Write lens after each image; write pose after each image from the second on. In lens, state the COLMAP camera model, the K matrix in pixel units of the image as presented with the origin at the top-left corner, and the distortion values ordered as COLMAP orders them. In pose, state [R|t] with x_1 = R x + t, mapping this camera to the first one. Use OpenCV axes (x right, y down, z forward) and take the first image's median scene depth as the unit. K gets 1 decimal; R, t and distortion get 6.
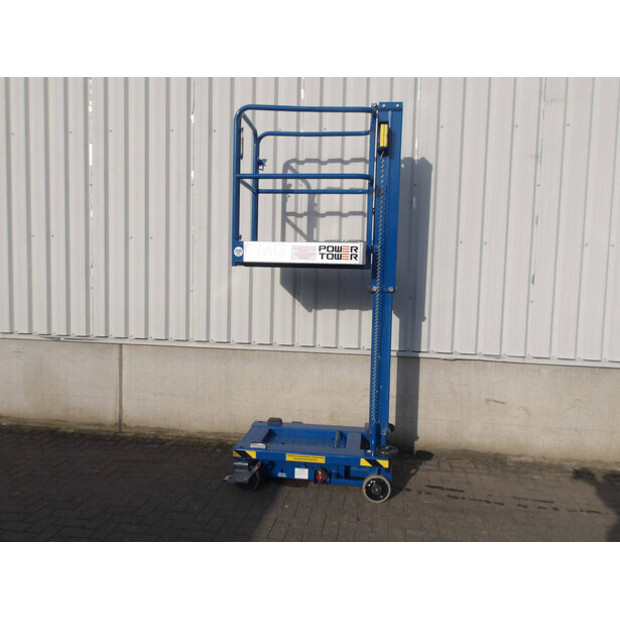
lens RADIAL K [[510.8, 0, 309.9], [0, 510.8, 306.7], [0, 0, 1]] dist [0.007287, -0.004696]
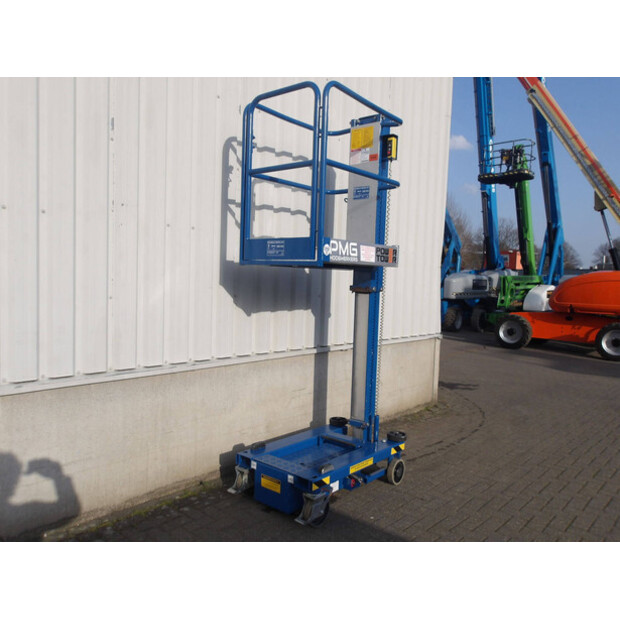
lens RADIAL K [[510.8, 0, 310.2], [0, 510.8, 306.1], [0, 0, 1]] dist [0.007287, -0.004696]
pose [[0.549814, -0.051613, 0.833691, -0.709181], [0.037509, 0.998608, 0.037086, -0.037715], [-0.834445, 0.010880, 0.550984, 0.447976]]
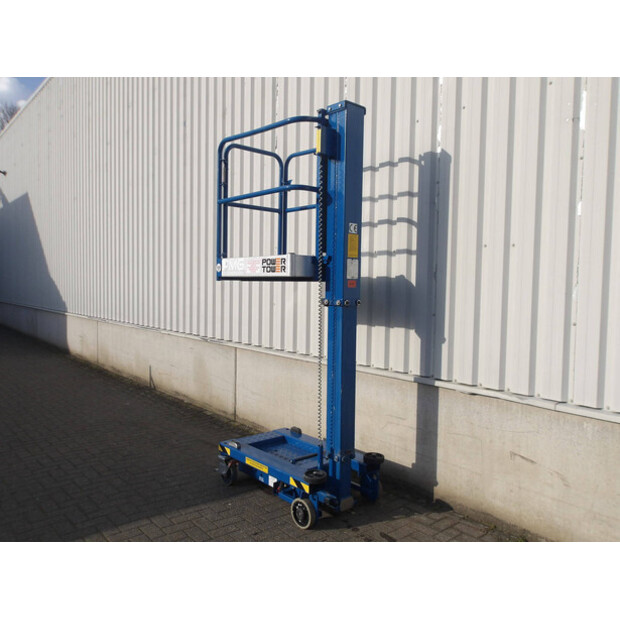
lens RADIAL K [[510.8, 0, 310.9], [0, 510.8, 305.6], [0, 0, 1]] dist [0.007287, -0.004696]
pose [[0.748835, 0.014760, -0.662593, 0.622846], [-0.042081, 0.998794, -0.025309, -0.002880], [0.661420, 0.046835, 0.748552, 0.234477]]
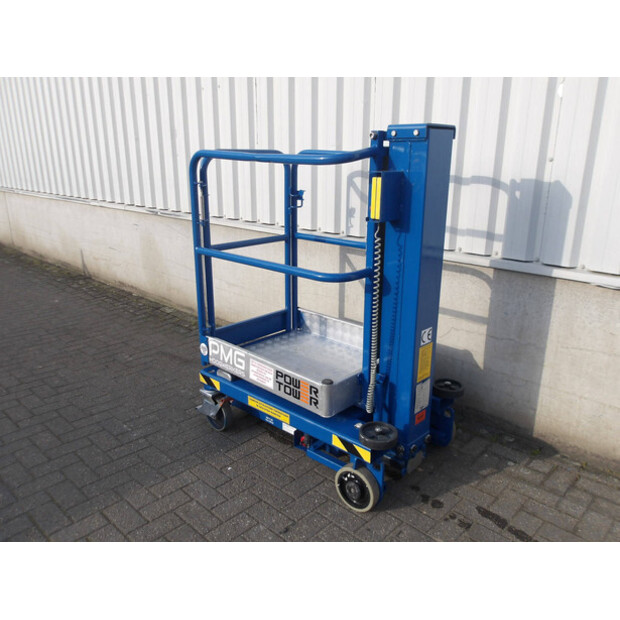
lens RADIAL K [[510.8, 0, 311.2], [0, 510.8, 306.1], [0, 0, 1]] dist [0.007287, -0.004696]
pose [[0.818452, 0.144911, -0.556001, 0.315761], [-0.020642, 0.974465, 0.223590, 0.016174], [0.574204, -0.171521, 0.800544, 0.437119]]
